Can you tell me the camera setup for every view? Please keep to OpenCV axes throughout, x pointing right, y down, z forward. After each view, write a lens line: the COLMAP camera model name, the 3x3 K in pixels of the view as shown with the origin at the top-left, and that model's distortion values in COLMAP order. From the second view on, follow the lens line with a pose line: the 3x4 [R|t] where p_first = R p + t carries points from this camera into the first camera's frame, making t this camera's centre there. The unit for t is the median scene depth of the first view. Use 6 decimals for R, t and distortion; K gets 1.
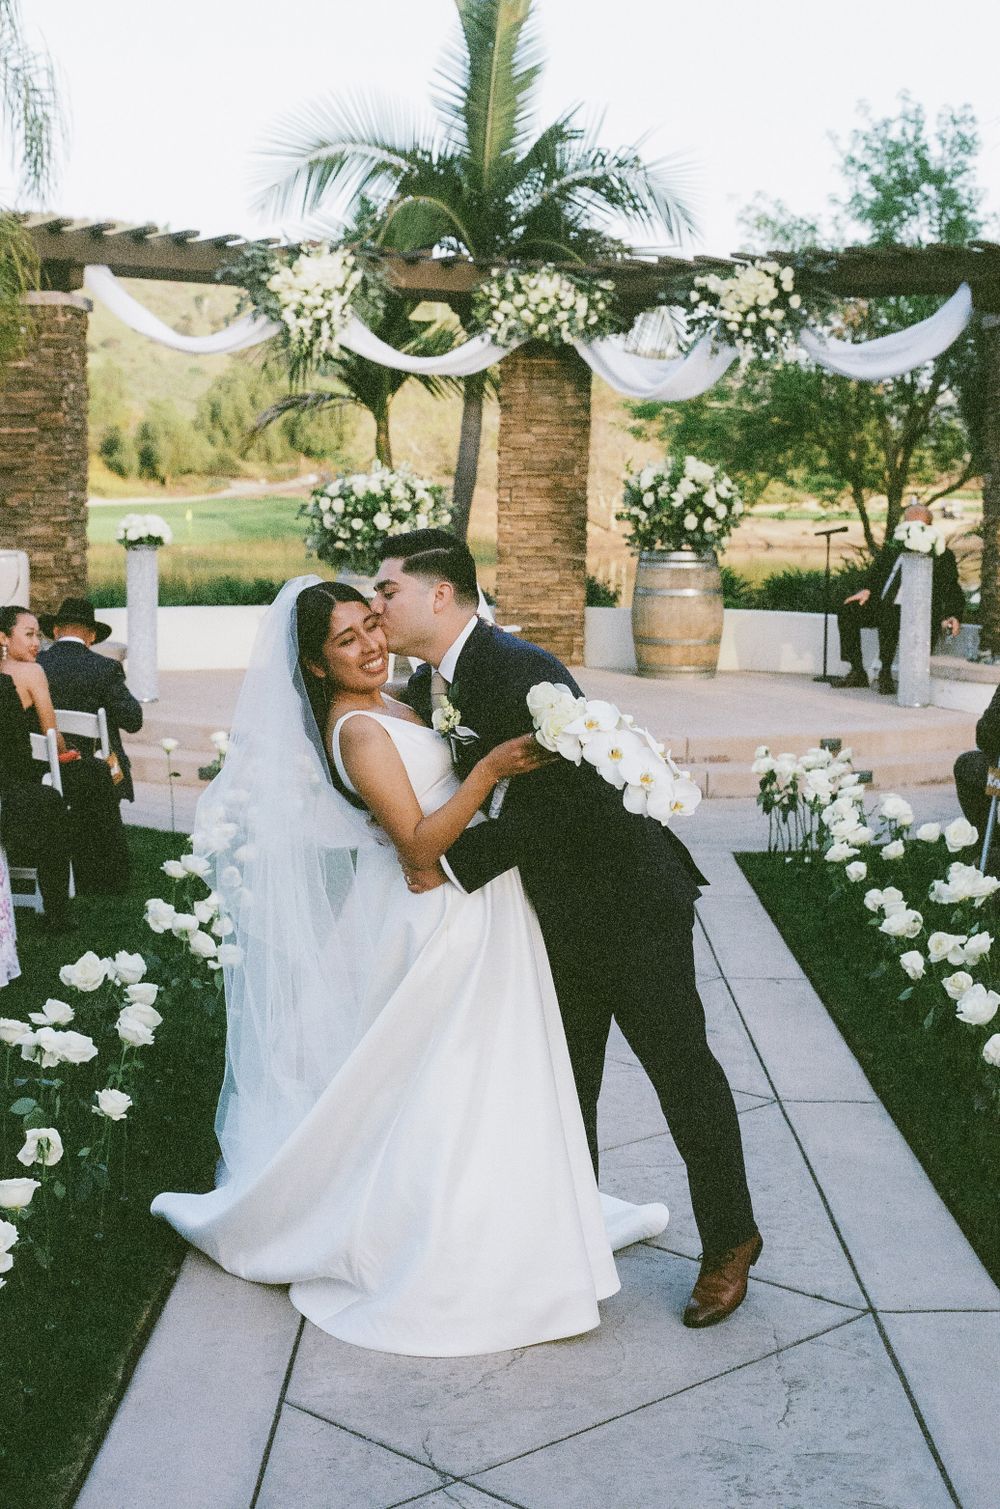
lens RADIAL K [[2841.4, 0, 557.5], [0, 2841.4, 1055.4], [0, 0, 1]] dist [0.003609, -0.422312]
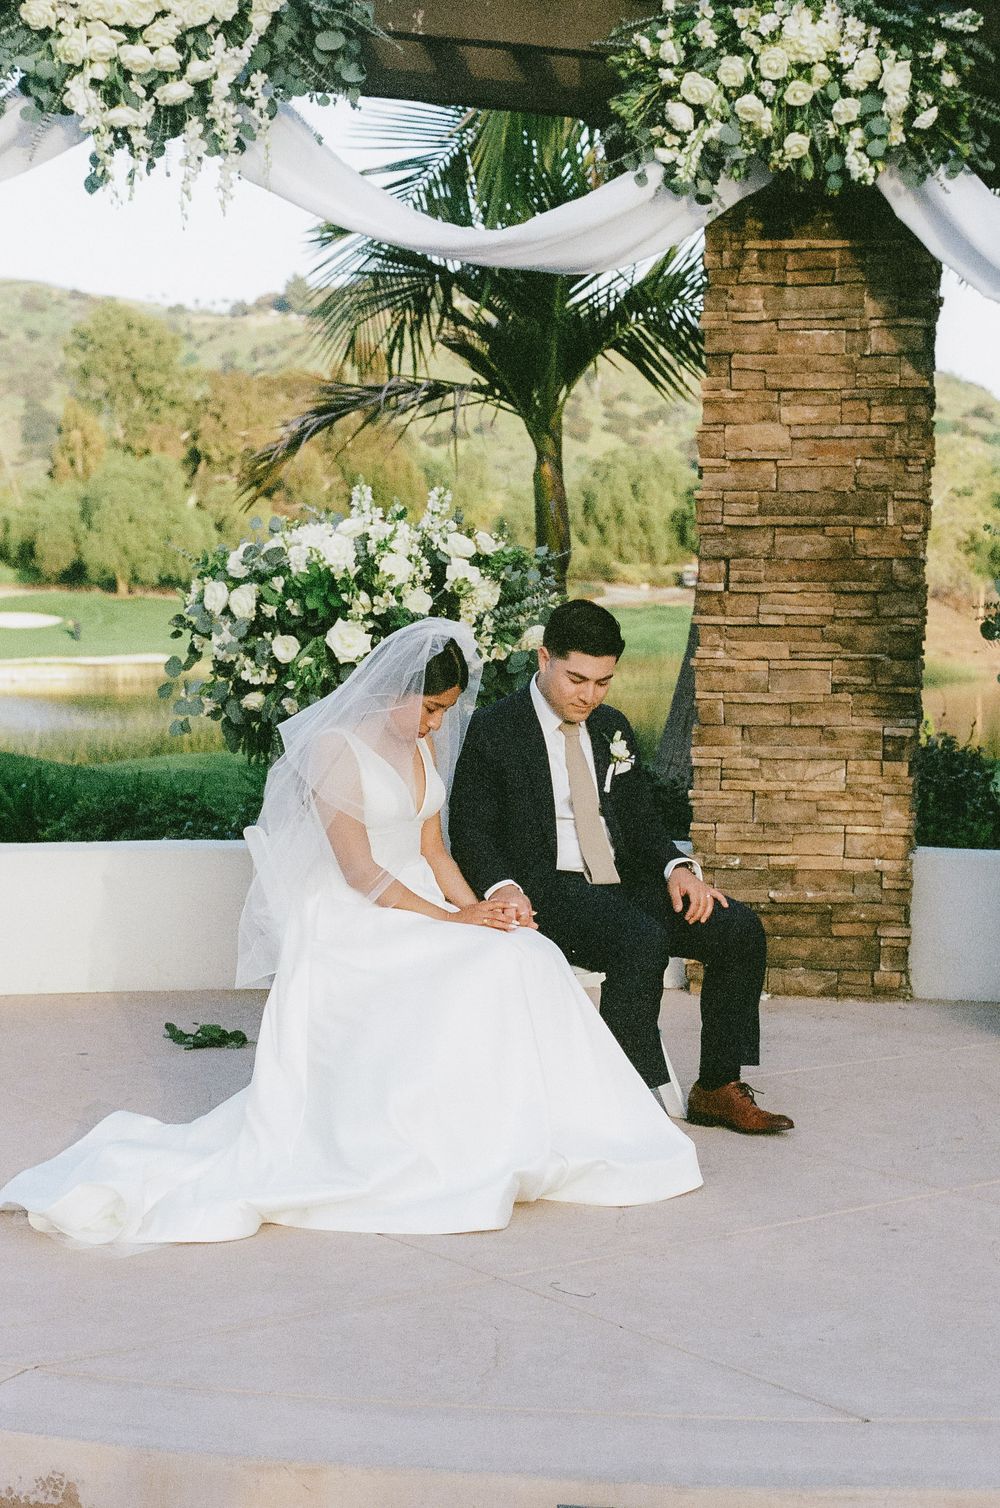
lens RADIAL K [[2880.8, 0, 500.9], [0, 2880.8, 943.6], [0, 0, 1]] dist [0.006282, -0.429915]
pose [[0.982957, 0.016565, -0.183090, 0.028650], [-0.030981, 0.996614, -0.076162, -0.117601], [0.181208, 0.080537, 0.980142, 0.621253]]
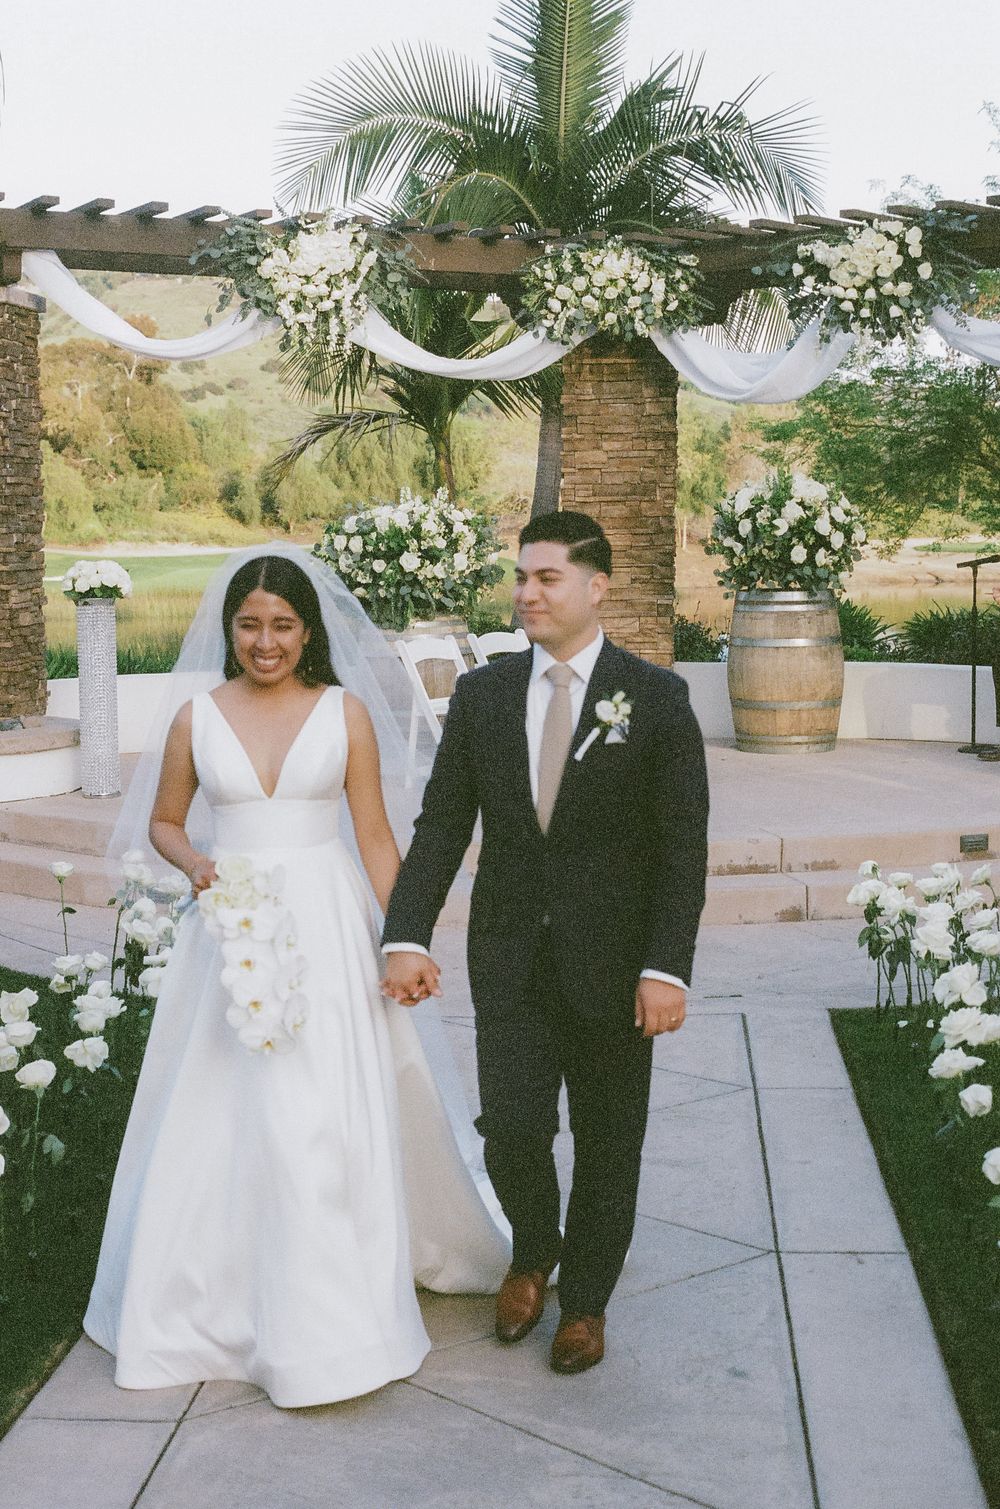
lens RADIAL K [[2891.1, 0, 507.0], [0, 2891.1, 1038.9], [0, 0, 1]] dist [-0.096728, 0.387772]
pose [[0.996670, -0.011259, -0.080755, 0.028975], [0.009441, 0.999694, -0.022865, -0.034847], [0.080988, 0.022027, 0.996472, 0.193984]]
